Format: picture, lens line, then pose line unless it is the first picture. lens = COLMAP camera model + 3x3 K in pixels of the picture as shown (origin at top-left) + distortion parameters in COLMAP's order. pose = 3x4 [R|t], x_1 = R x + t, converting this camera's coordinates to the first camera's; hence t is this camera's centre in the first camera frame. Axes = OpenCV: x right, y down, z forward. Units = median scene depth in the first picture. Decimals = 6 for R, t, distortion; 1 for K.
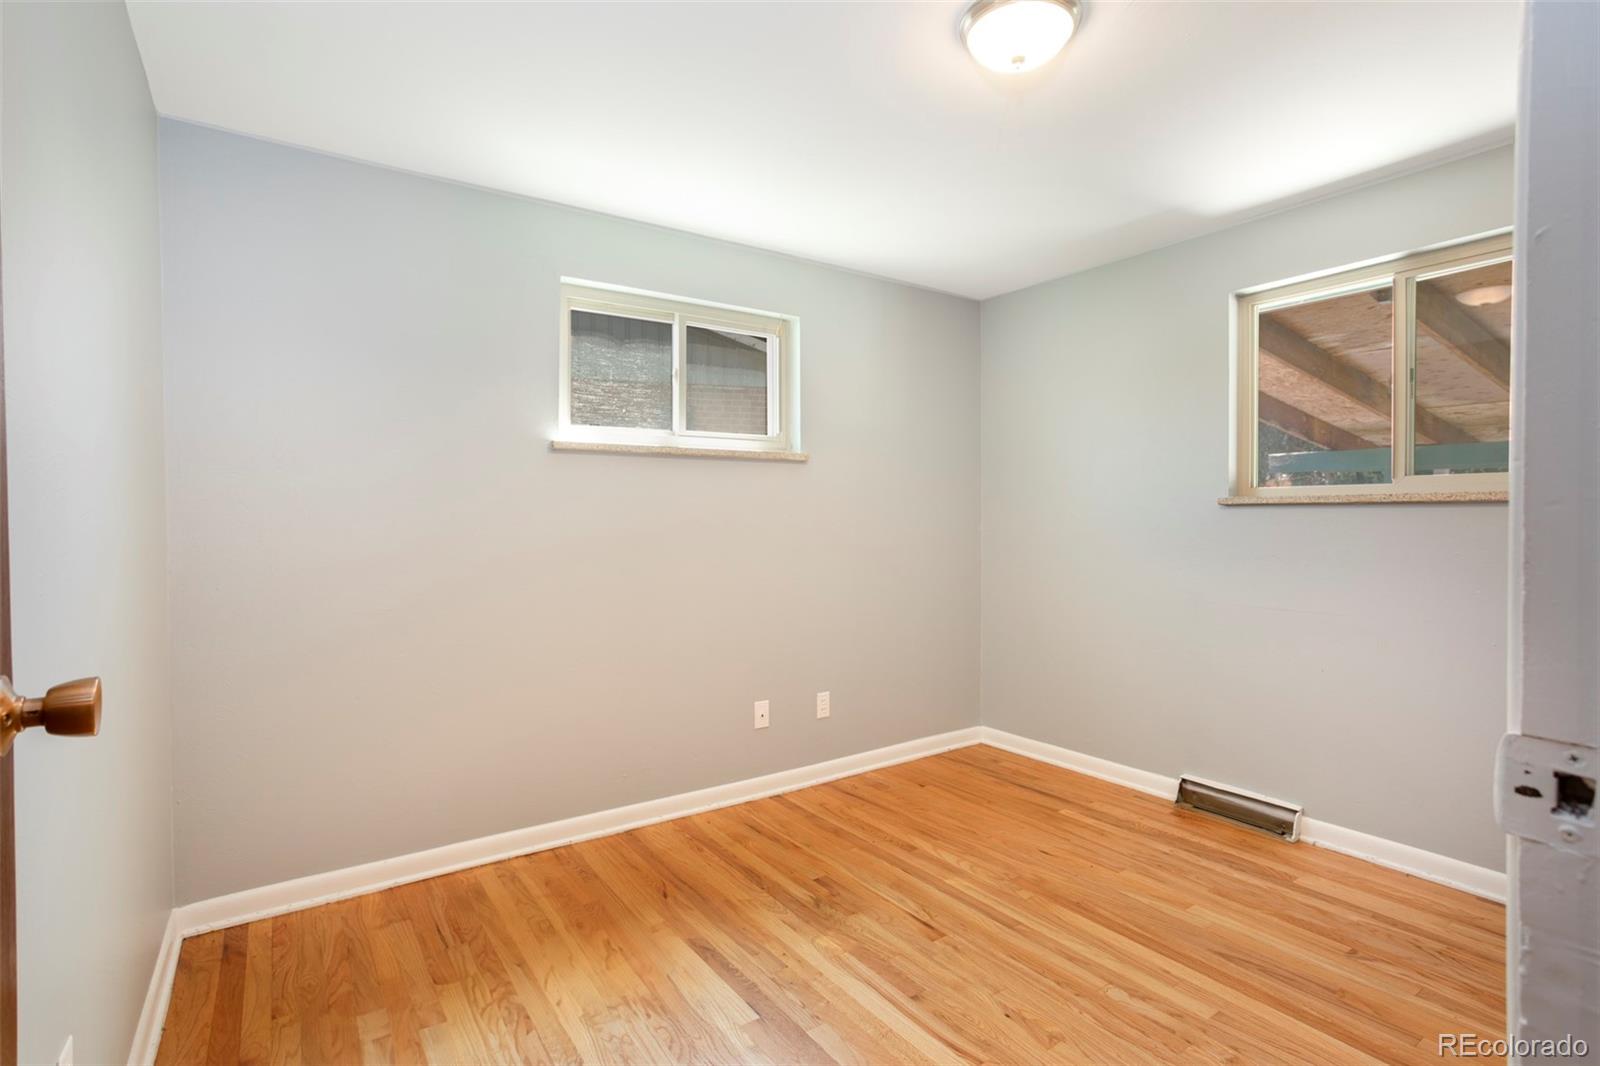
lens RADIAL K [[770.8, 0, 799.6], [0, 770.8, 534.8], [0, 0, 1]] dist [-0.044508, 0.012915]
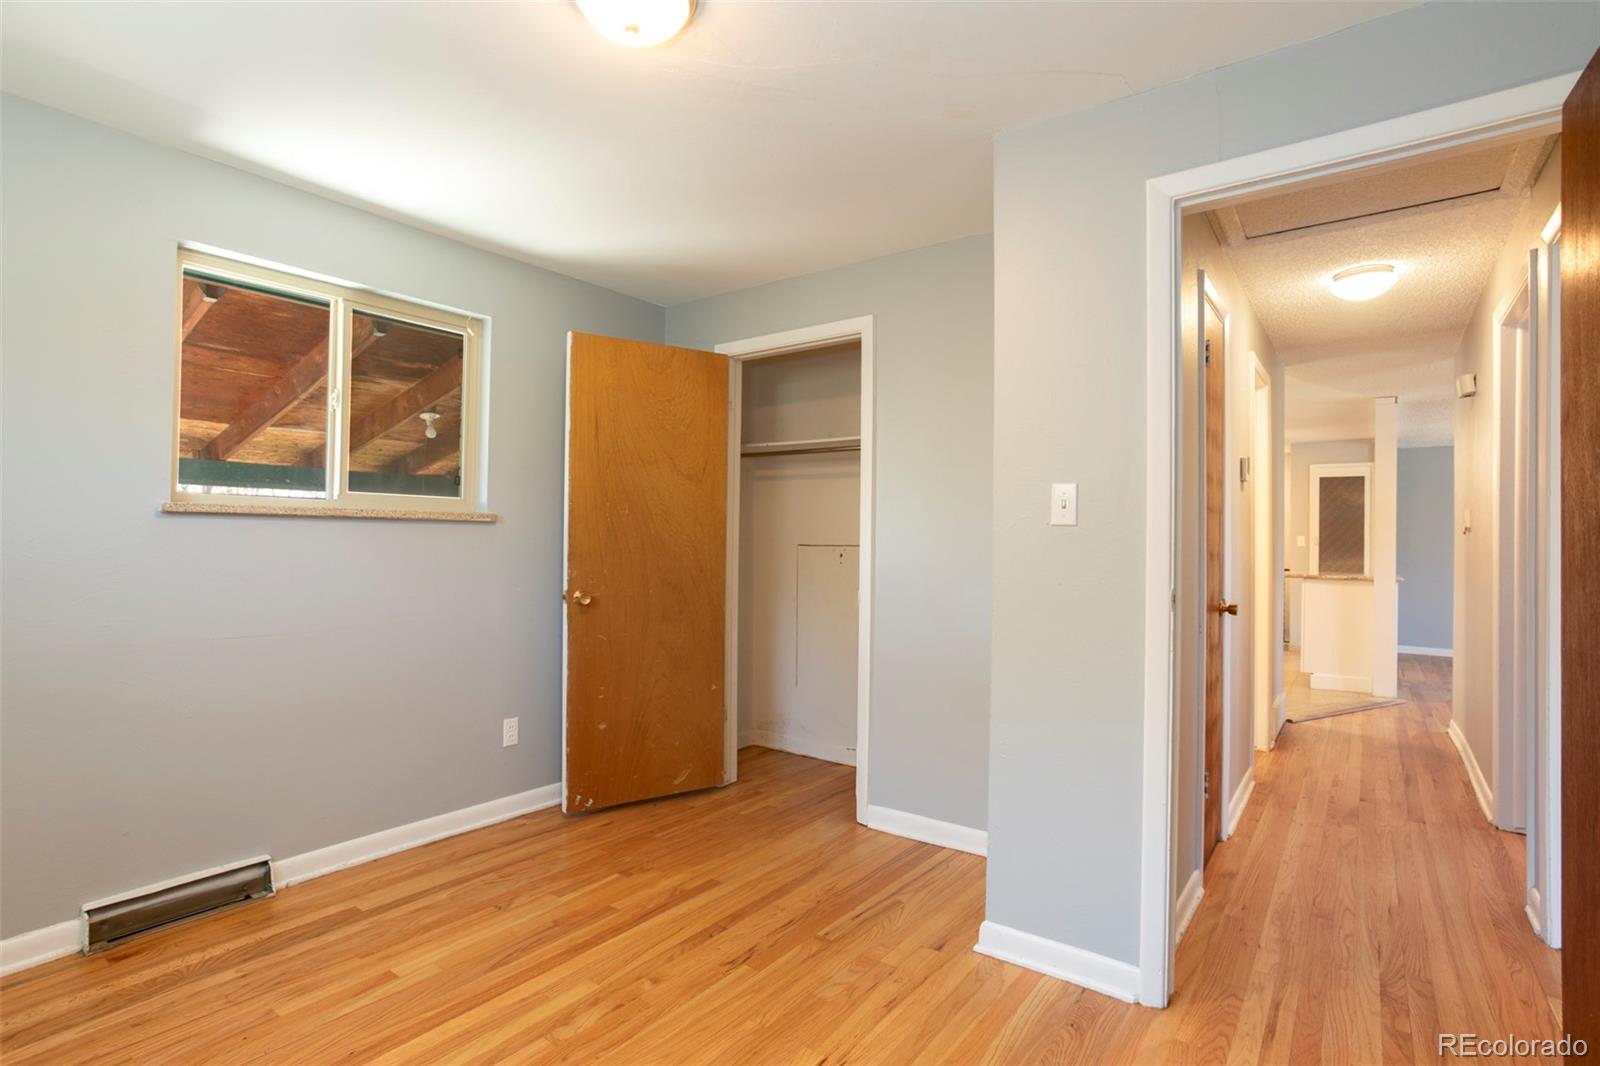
lens RADIAL K [[770.8, 0, 806.5], [0, 770.8, 539.6], [0, 0, 1]] dist [-0.044508, 0.012915]
pose [[-0.346379, 0.003159, 0.938089, -0.426139], [0.015236, 0.999881, 0.002258, -0.004483], [-0.937971, 0.015075, -0.346386, 0.768357]]
